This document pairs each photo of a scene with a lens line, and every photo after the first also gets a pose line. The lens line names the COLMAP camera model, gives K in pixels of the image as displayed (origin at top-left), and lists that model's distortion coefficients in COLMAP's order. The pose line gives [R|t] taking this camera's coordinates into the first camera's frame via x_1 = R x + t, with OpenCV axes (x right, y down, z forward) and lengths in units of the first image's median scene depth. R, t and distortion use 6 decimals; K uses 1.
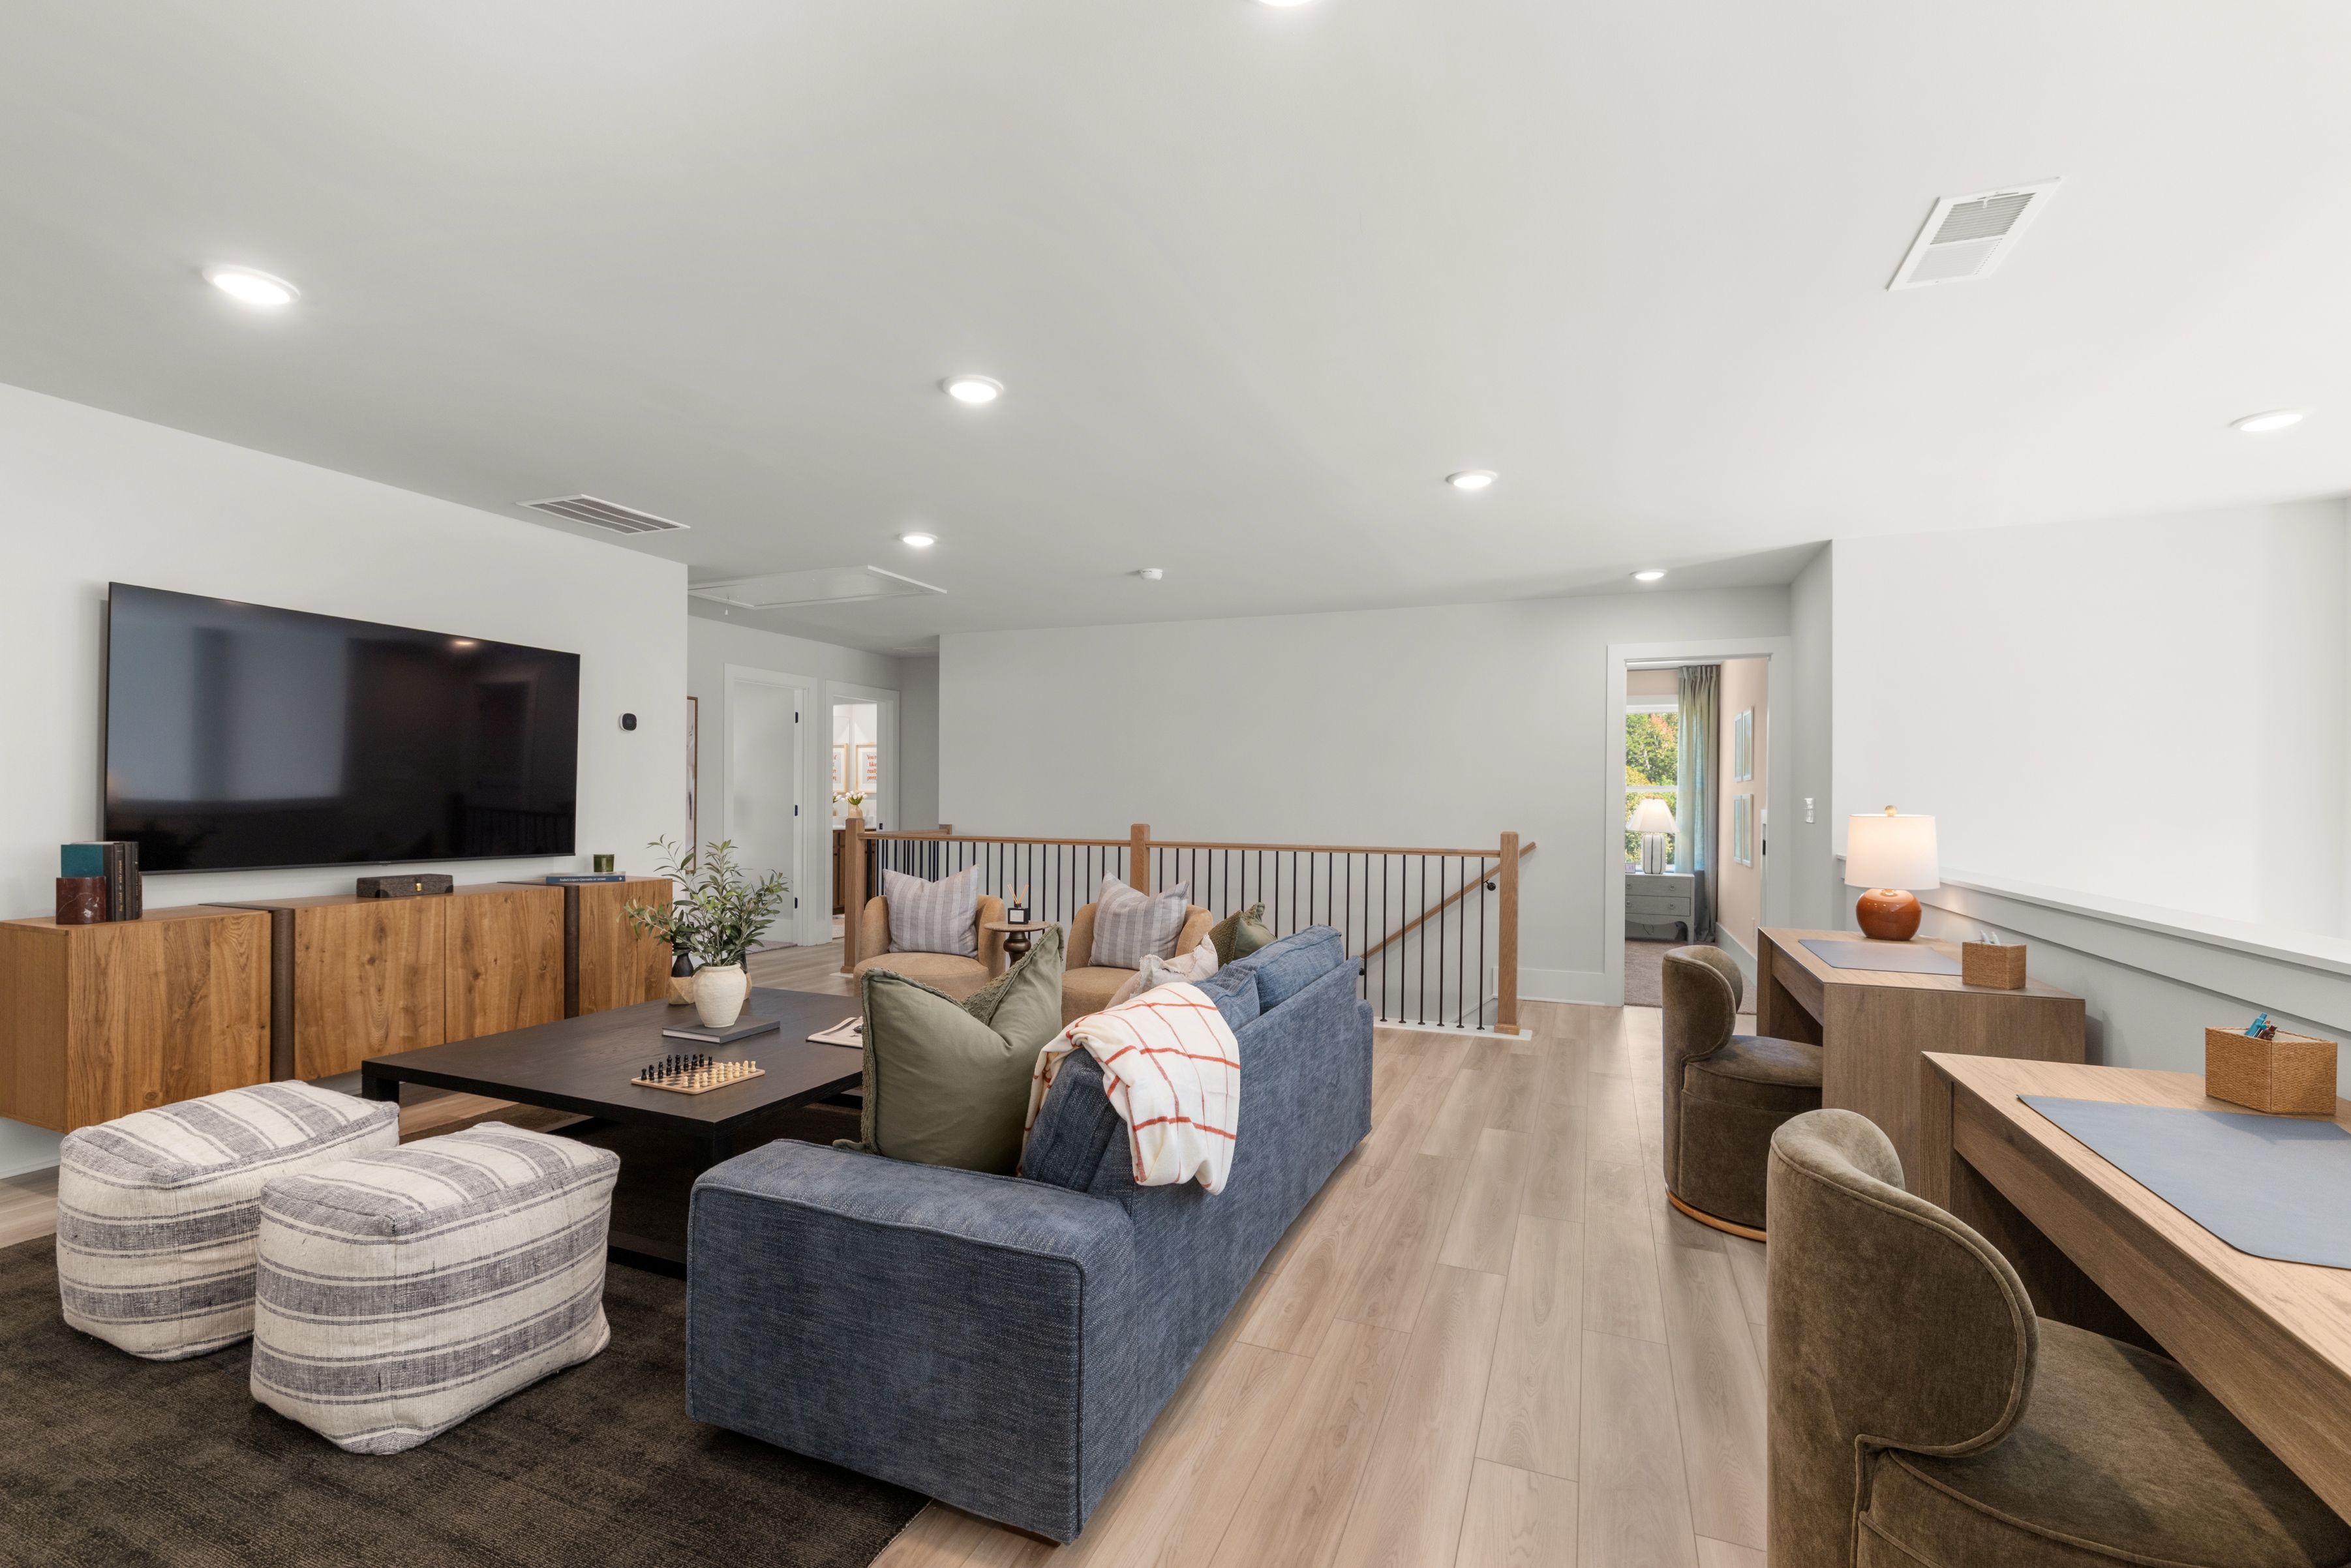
lens RADIAL K [[1014.2, 0, 1181.2], [0, 1014.2, 797.1], [0, 0, 1]] dist [-0.001696, -0.000094]
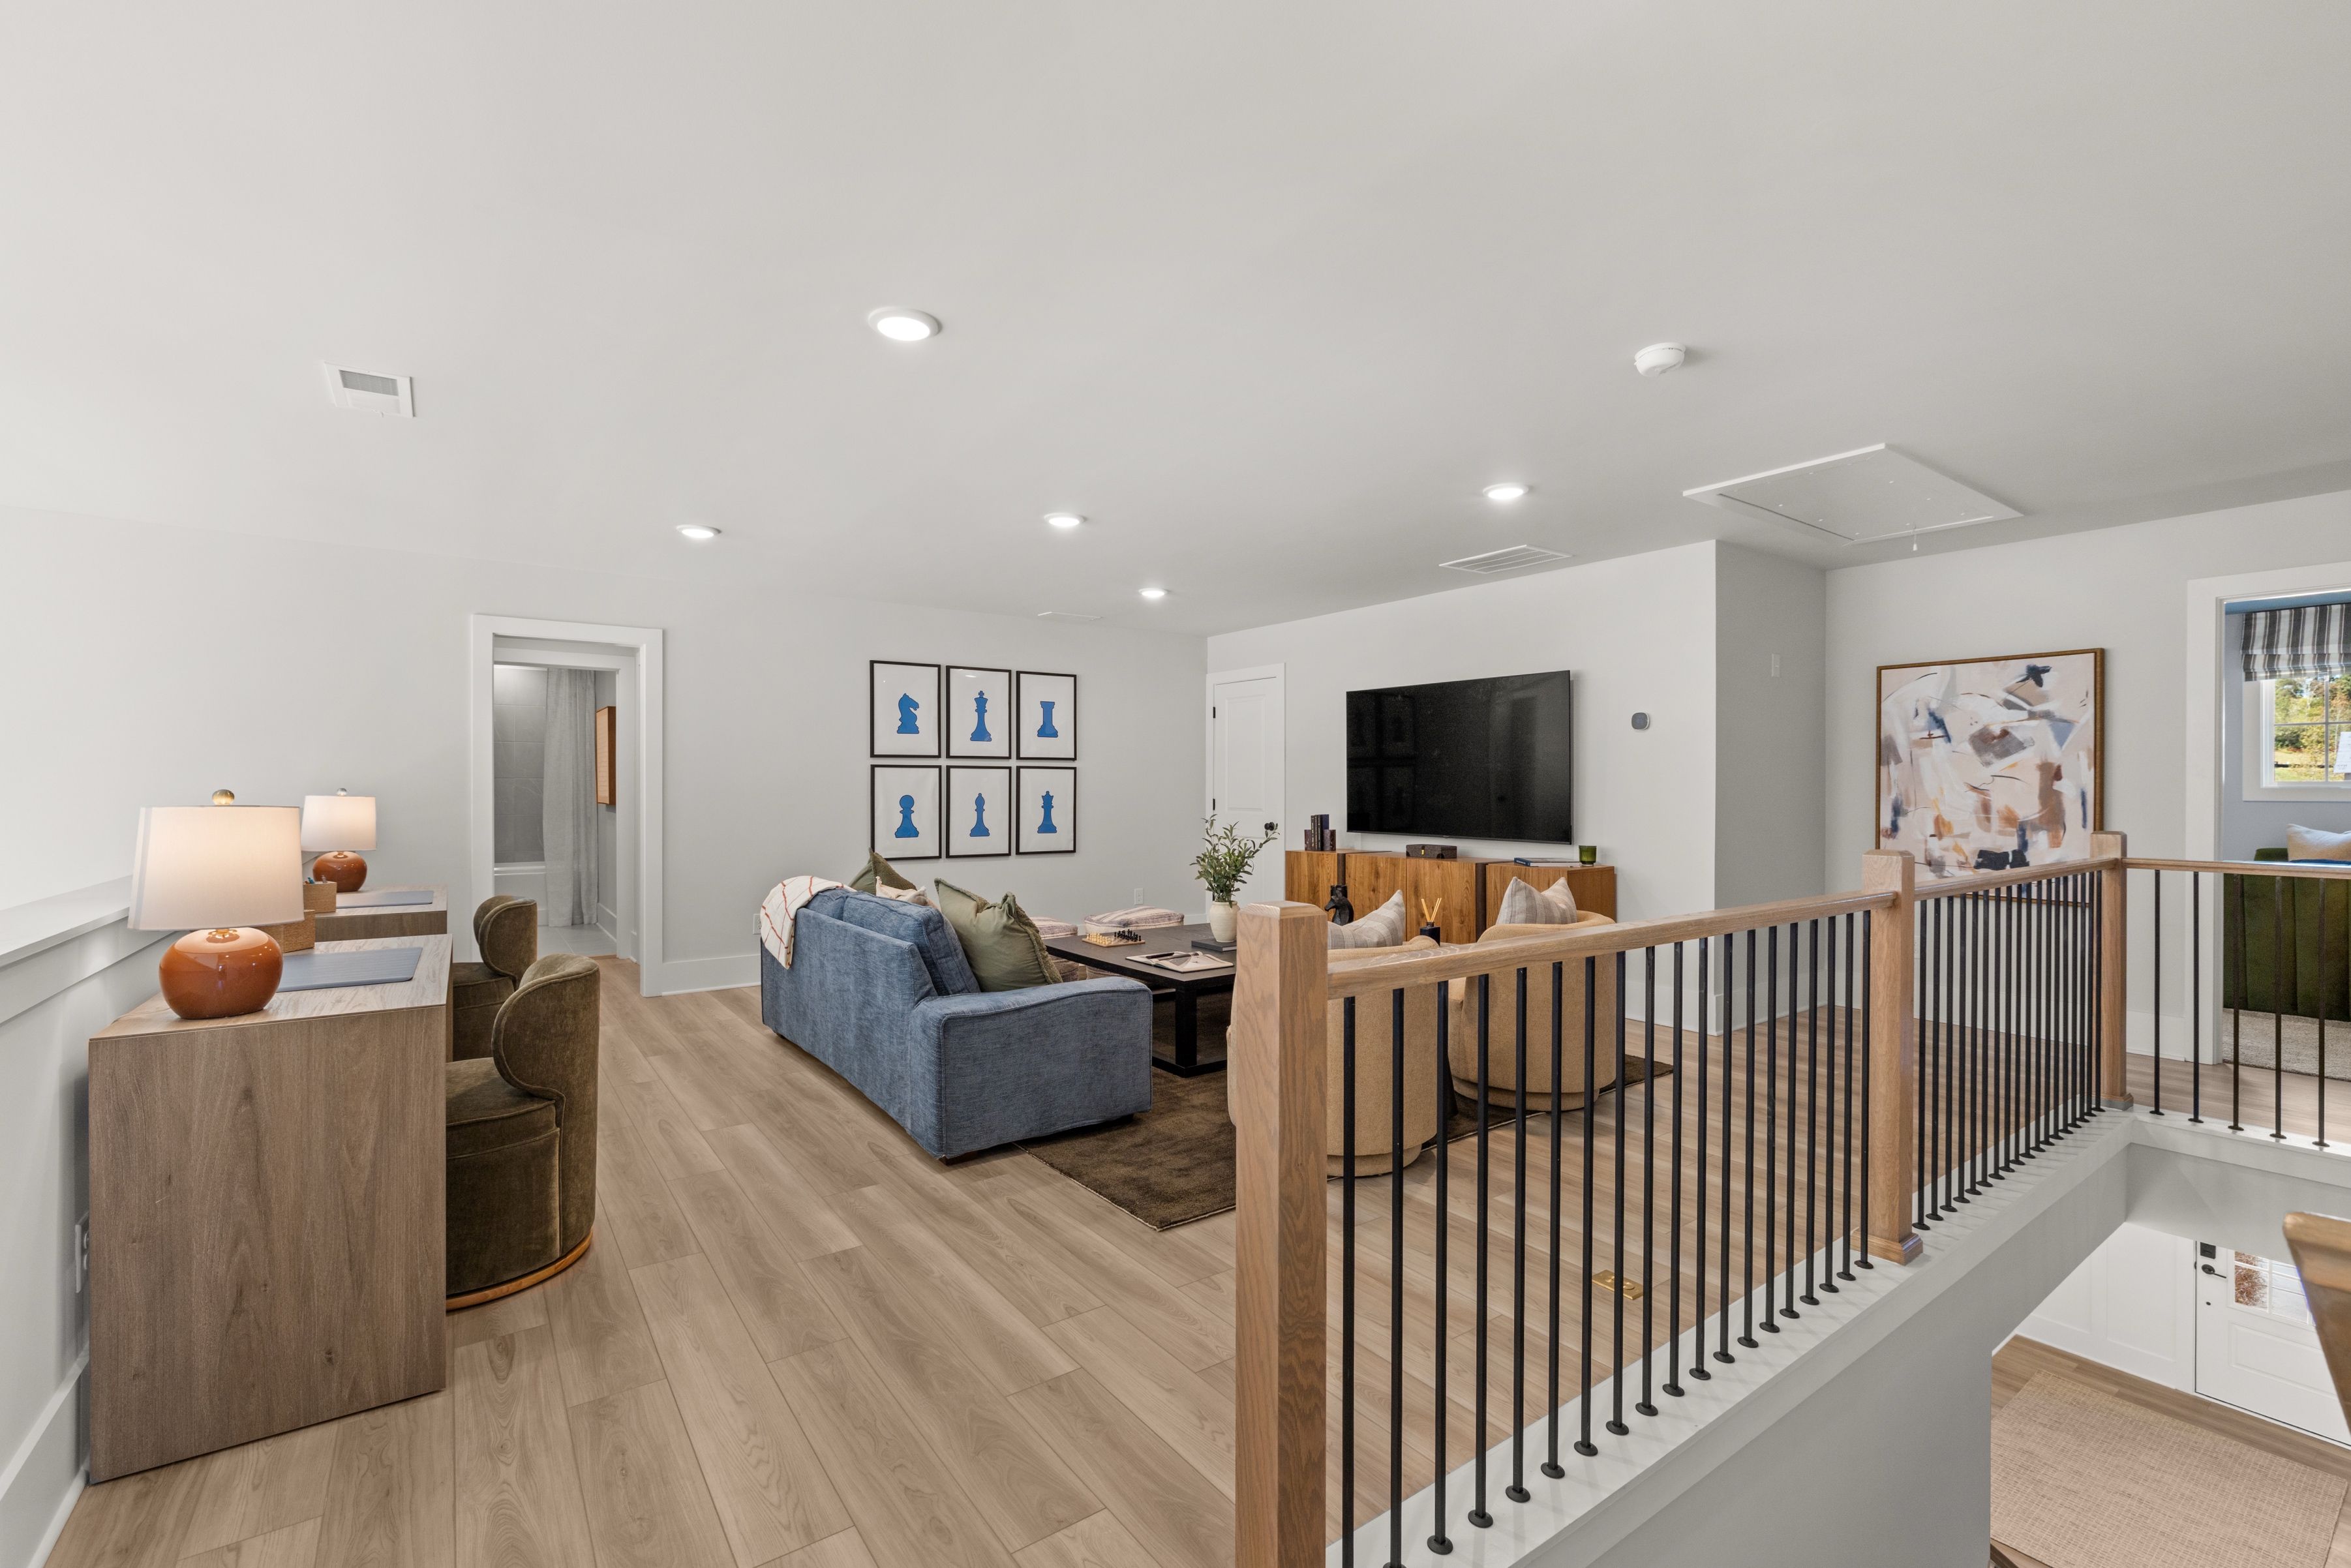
lens RADIAL K [[1014.2, 0, 1184.4], [0, 1014.2, 789.9], [0, 0, 1]] dist [-0.001696, -0.000094]
pose [[-0.524730, -0.005668, -0.851250, 0.814226], [-0.003309, 0.999984, -0.004618, 0.003516], [0.851262, 0.000394, -0.524741, 1.611076]]
